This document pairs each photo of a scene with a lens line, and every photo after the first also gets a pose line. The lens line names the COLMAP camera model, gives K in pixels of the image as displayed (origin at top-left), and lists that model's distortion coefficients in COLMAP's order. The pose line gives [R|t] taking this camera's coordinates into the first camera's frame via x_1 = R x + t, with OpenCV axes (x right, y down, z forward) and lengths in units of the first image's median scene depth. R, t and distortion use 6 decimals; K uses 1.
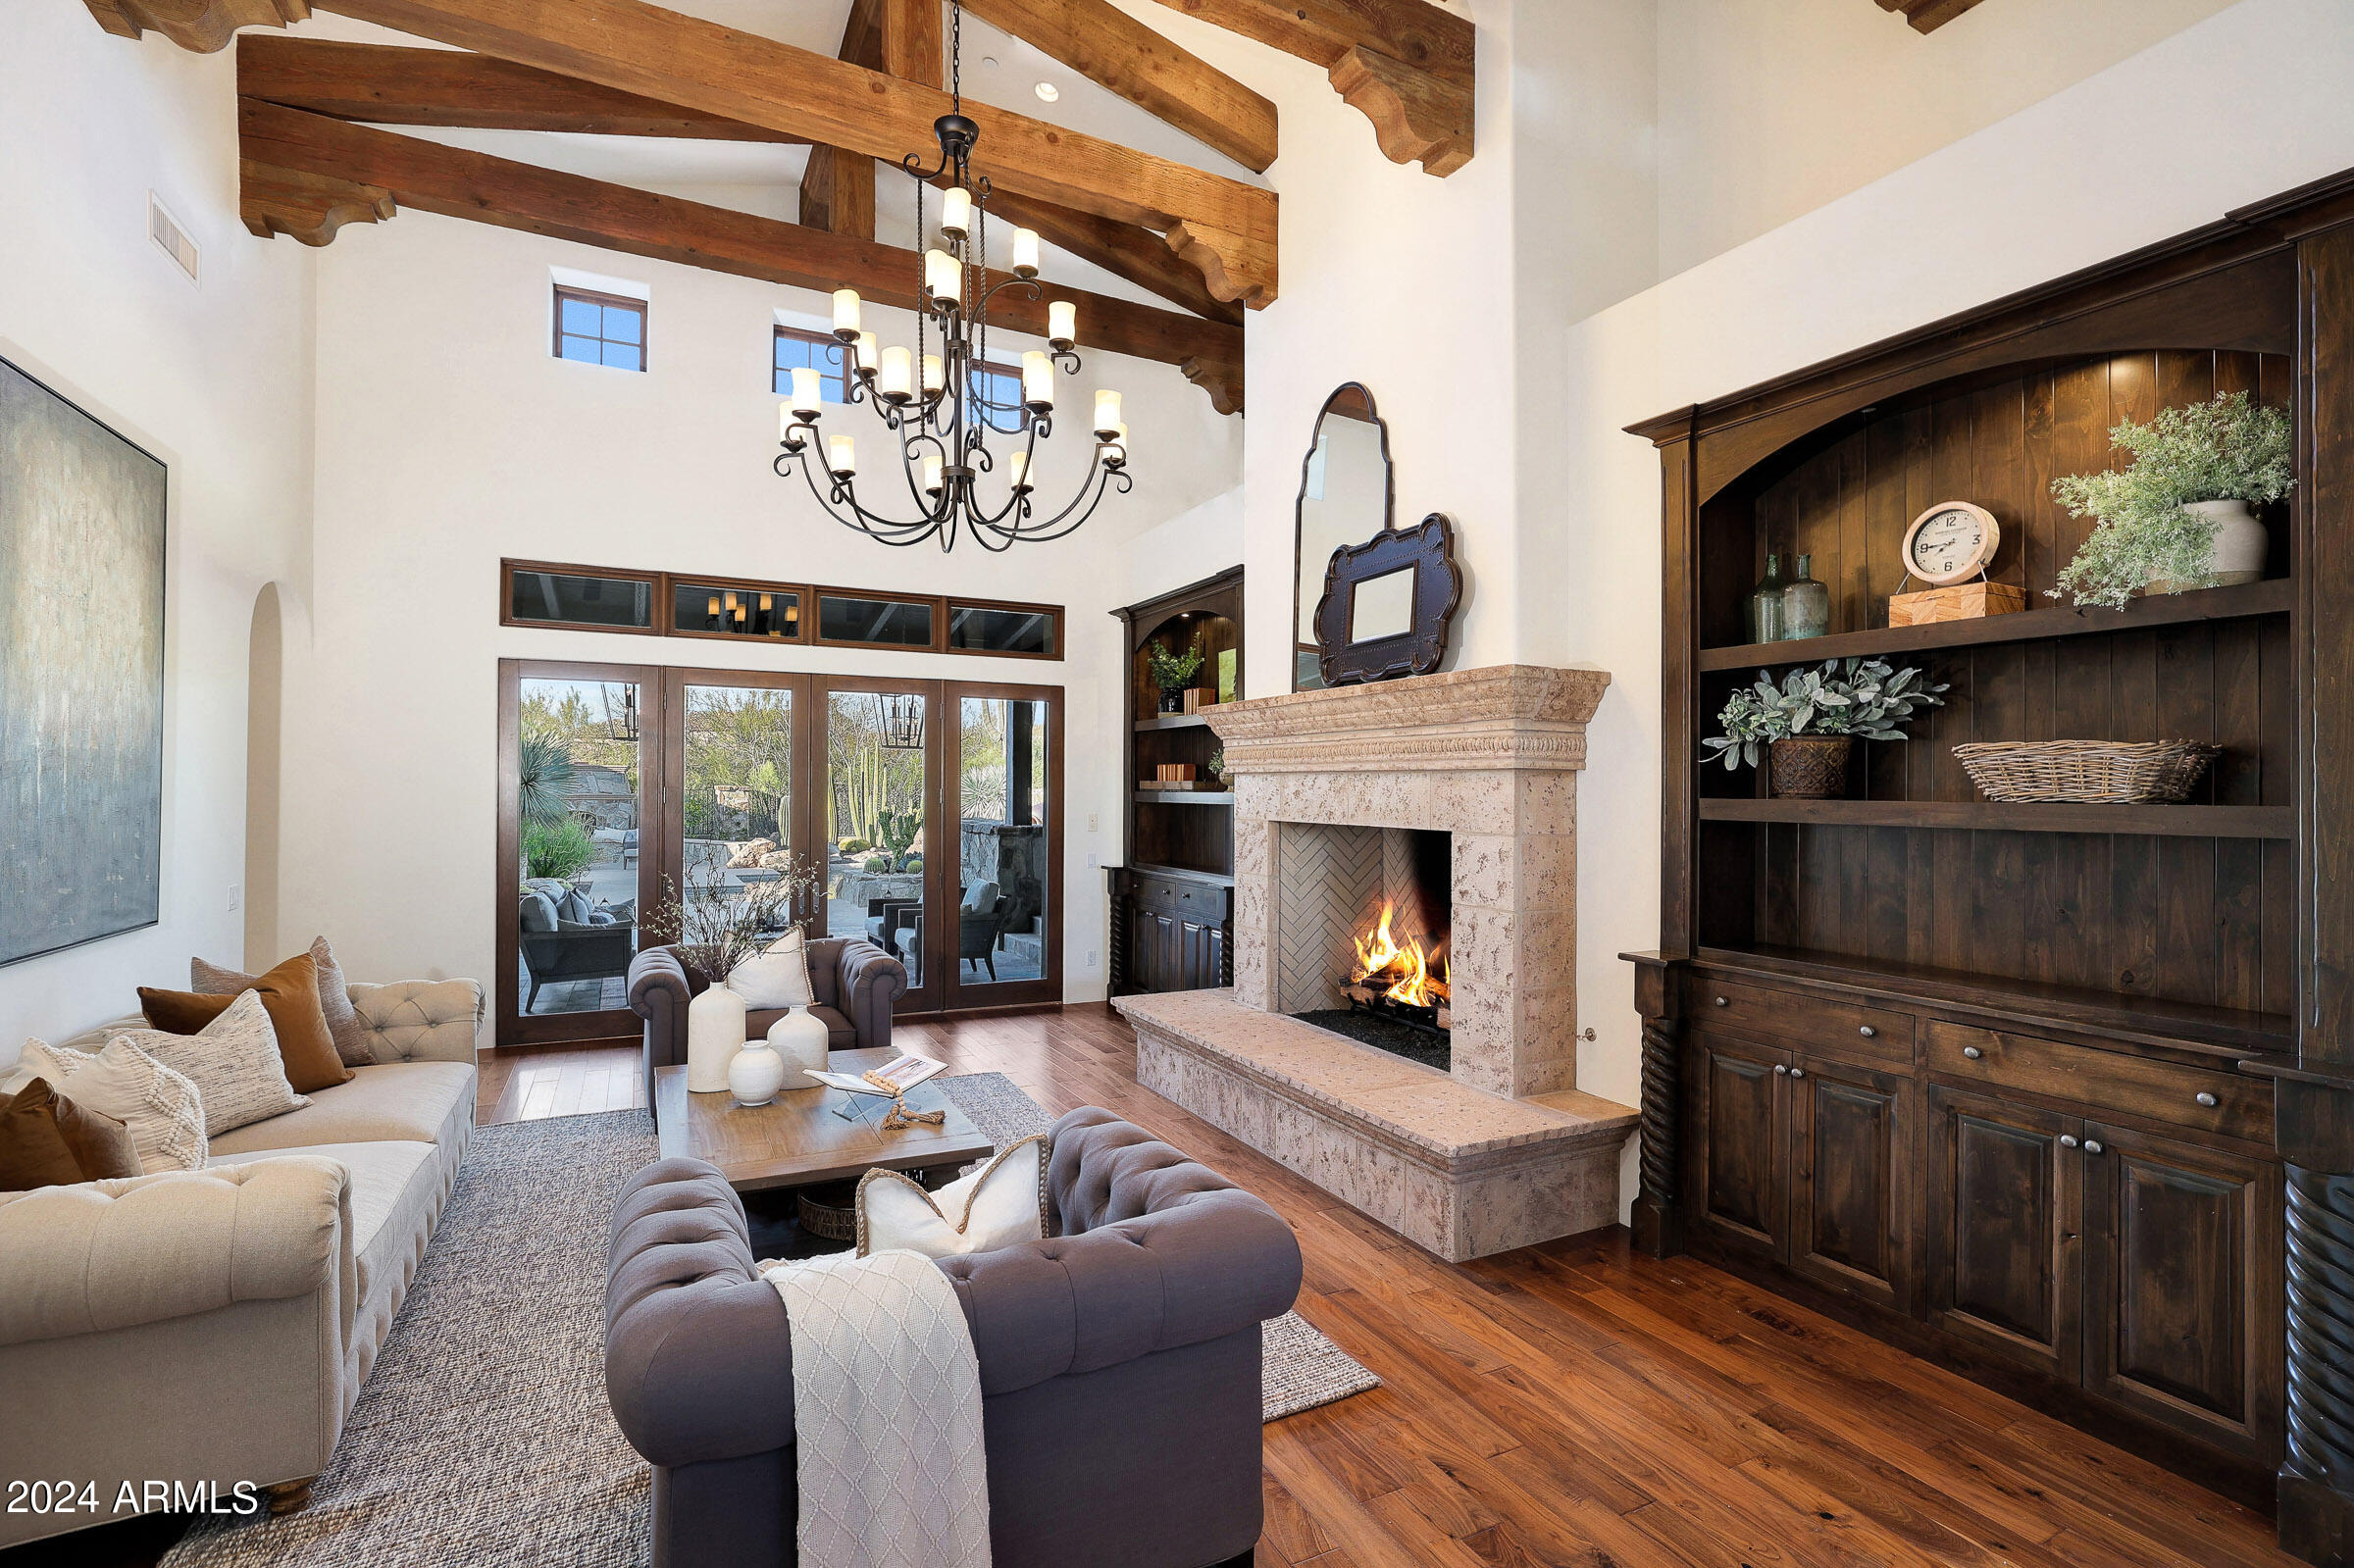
lens RADIAL K [[1092.3, 0, 1186.6], [0, 1092.3, 787.2], [0, 0, 1]] dist [-0.049425, 0.022304]
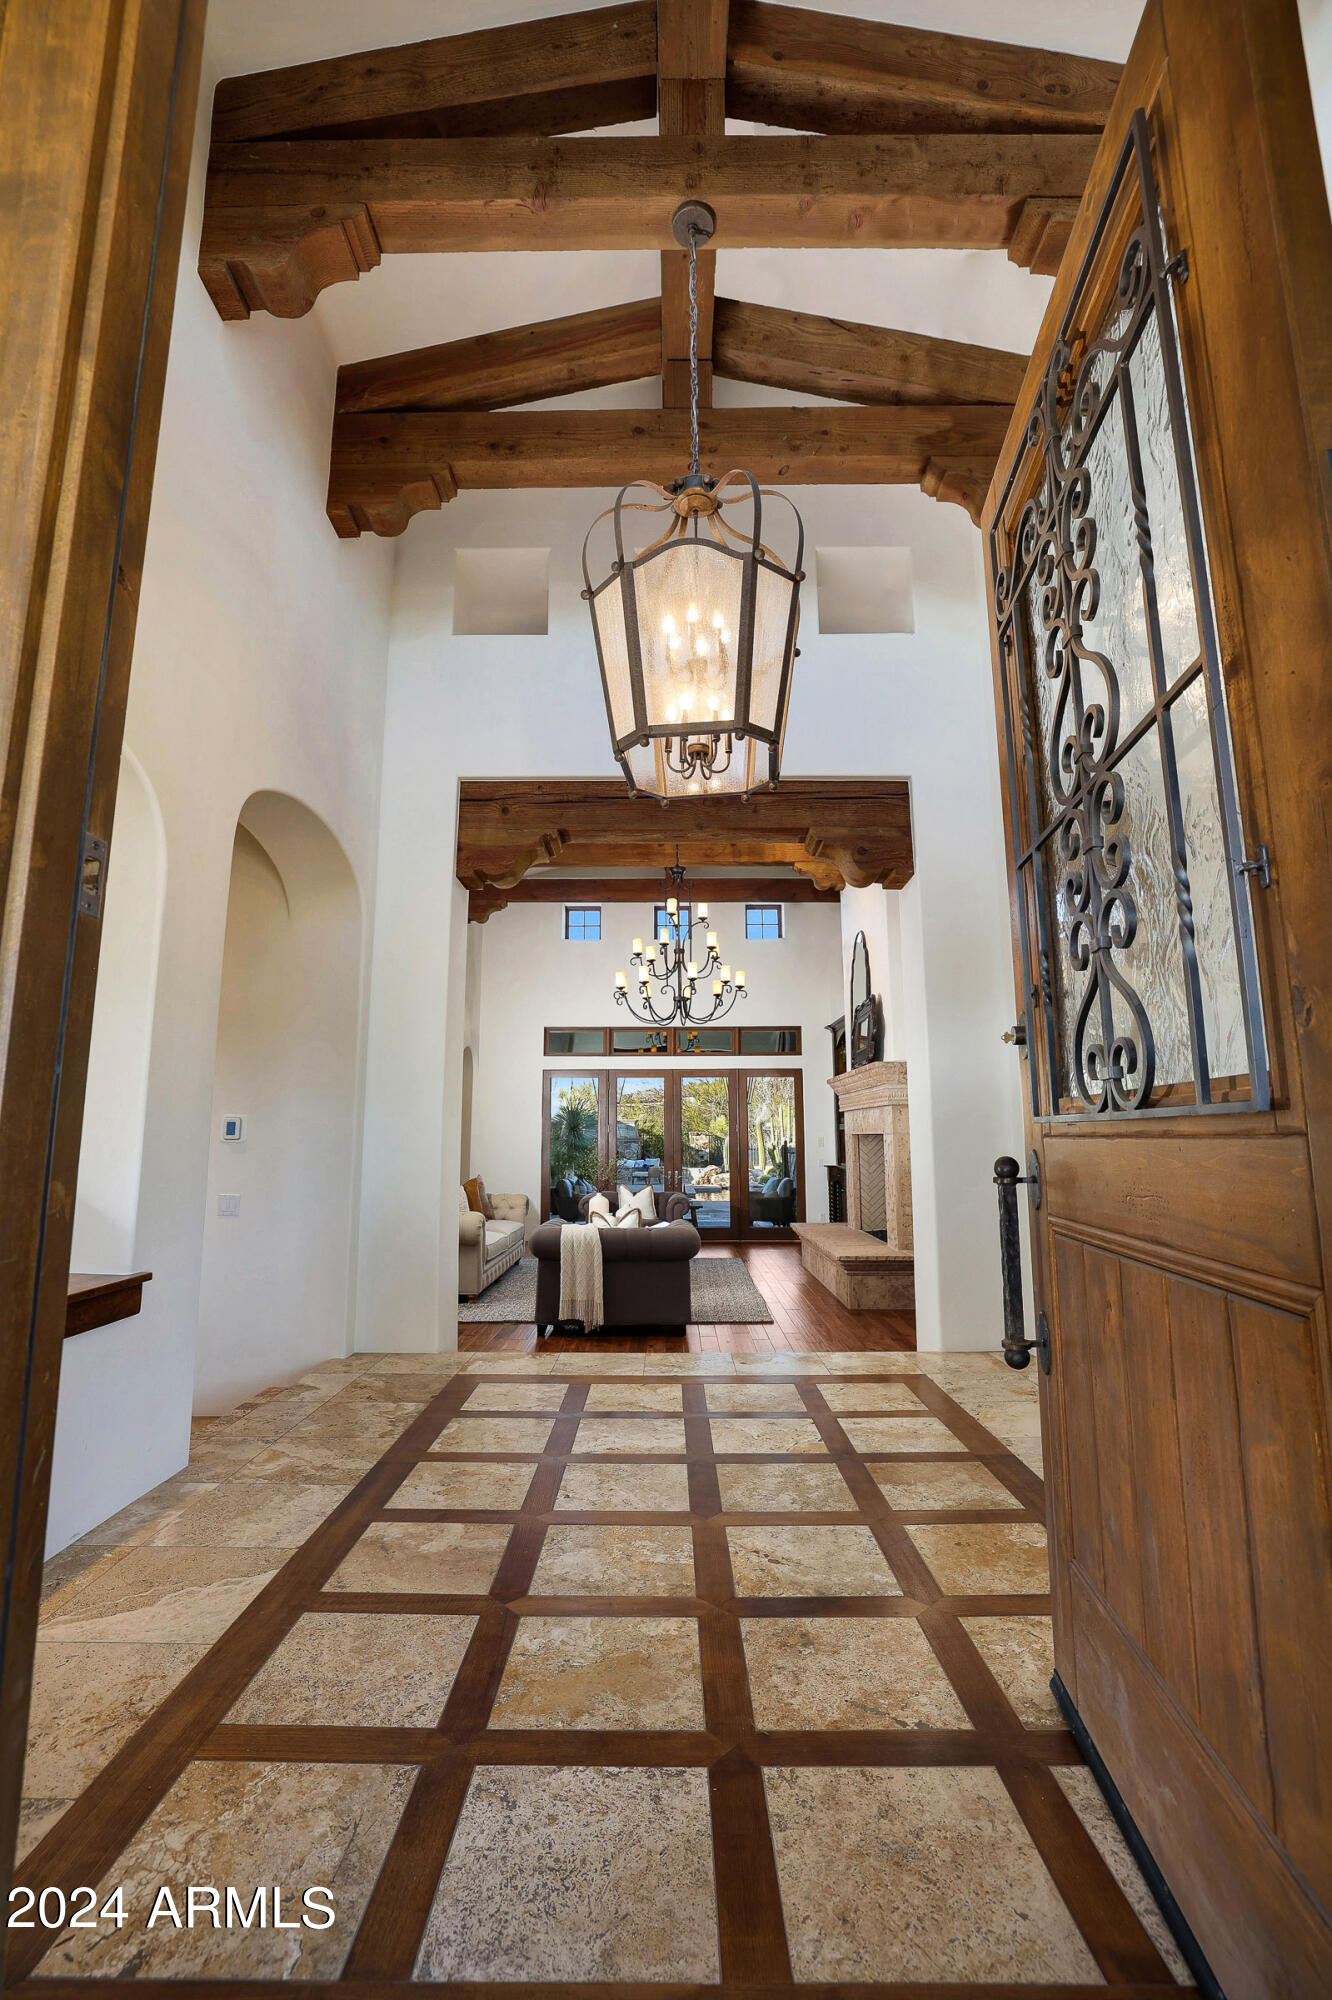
lens RADIAL K [[877.8, 0, 659.3], [0, 877.8, 1009.0], [0, 0, 1]] dist [0.011021, 0.000032]
pose [[0.884364, -0.079170, -0.460035, 0.645635], [0.012196, 0.989095, -0.146773, 0.043528], [0.466639, 0.124190, 0.875686, -0.787084]]
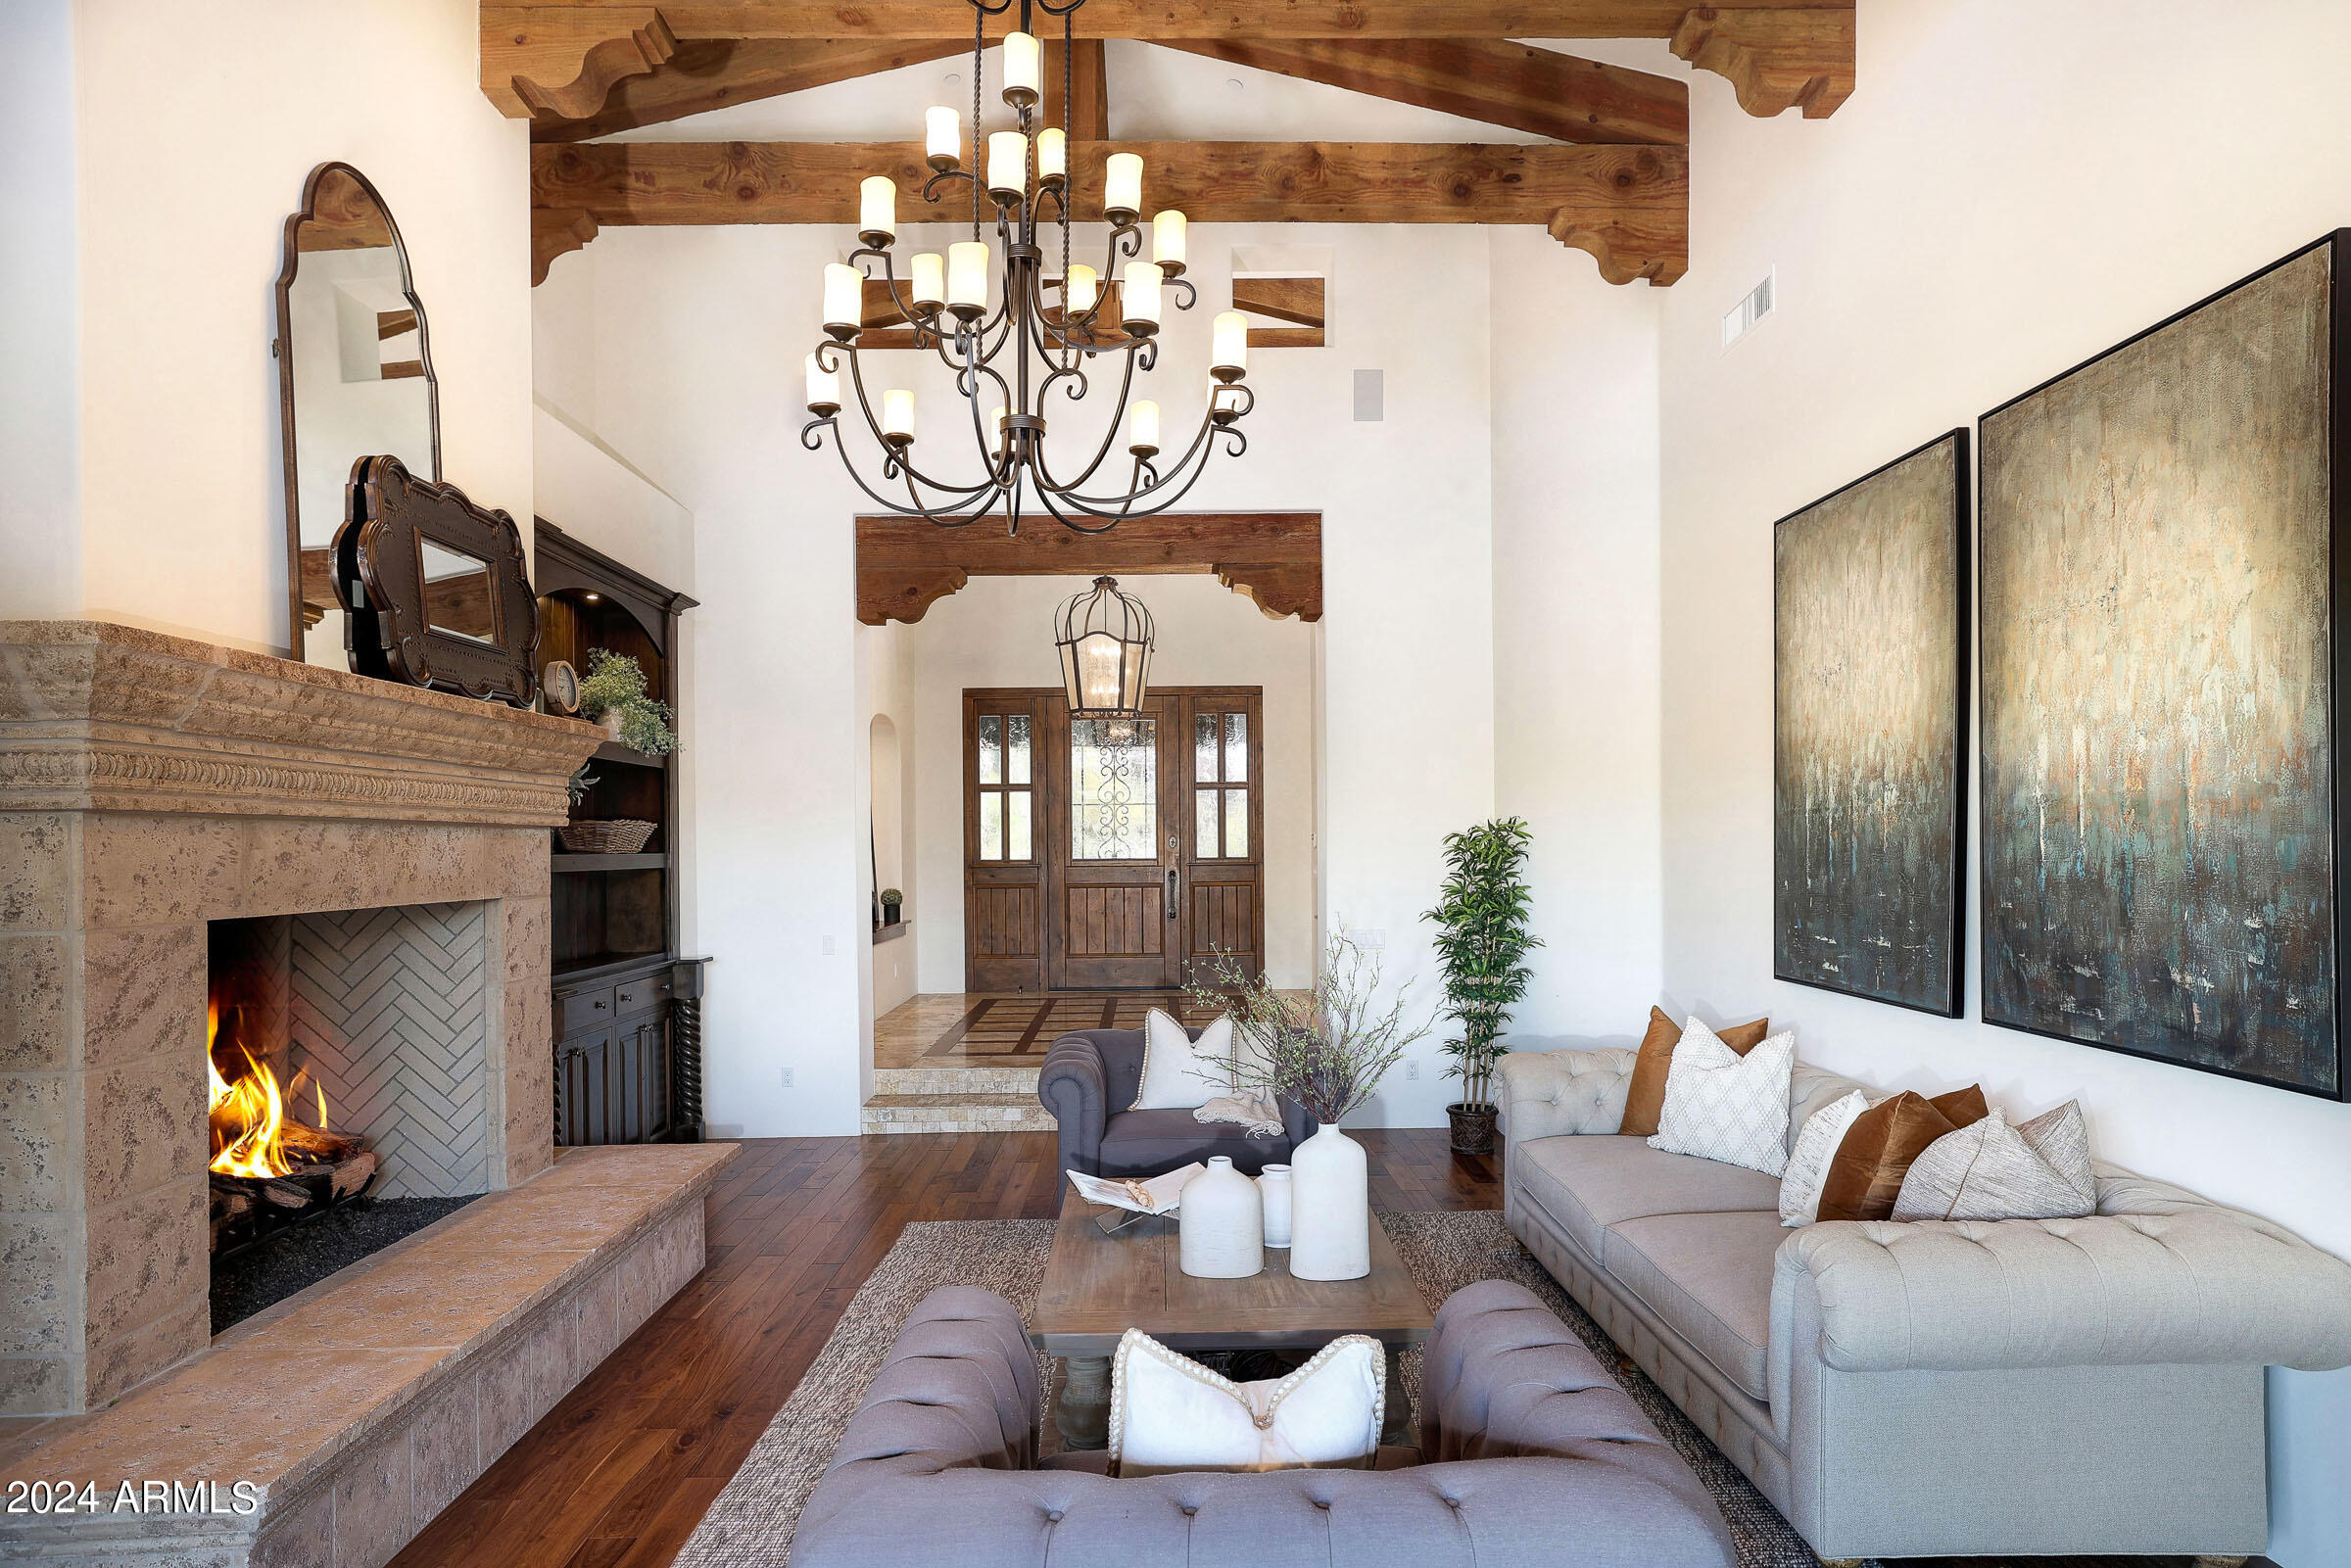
lens RADIAL K [[1241.3, 0, 1175.5], [0, 1241.3, 784.0], [0, 0, 1]] dist [-0.034709, 0.029434]
pose [[-0.895495, 0.022055, 0.444525, -0.629179], [0.001453, 0.998911, -0.046633, -0.002316], [-0.445069, -0.041114, -0.894552, 1.570626]]
